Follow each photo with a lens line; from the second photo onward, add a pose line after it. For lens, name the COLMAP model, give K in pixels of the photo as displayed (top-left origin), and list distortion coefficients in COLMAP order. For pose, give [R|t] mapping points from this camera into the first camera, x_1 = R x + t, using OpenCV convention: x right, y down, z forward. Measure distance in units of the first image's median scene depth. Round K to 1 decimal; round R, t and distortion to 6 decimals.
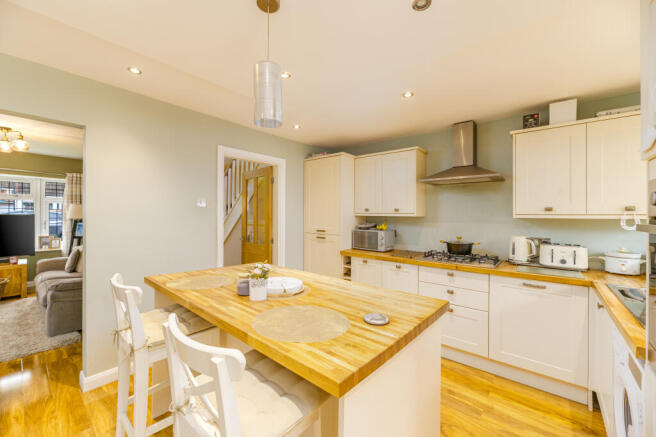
lens RADIAL K [[265.1, 0, 322.1], [0, 265.1, 213.3], [0, 0, 1]] dist [-0.000797, -0.000043]
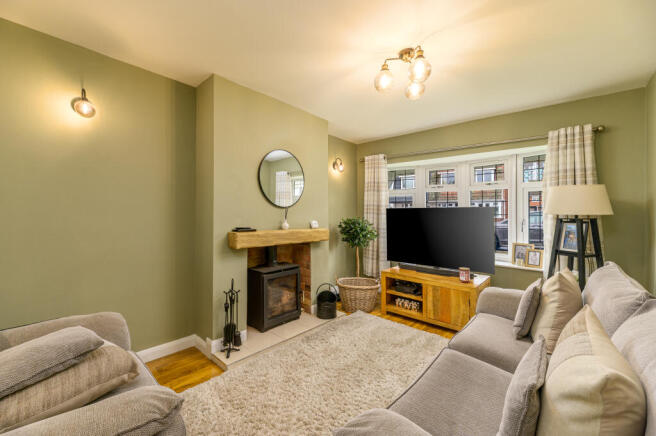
lens RADIAL K [[265.1, 0, 322.1], [0, 265.1, 212.8], [0, 0, 1]] dist [-0.000797, -0.000043]
pose [[-0.032741, -0.013673, -0.999370, -0.749613], [-0.005092, 0.999896, -0.013514, 0.044605], [0.999451, 0.004646, -0.032807, 1.020250]]
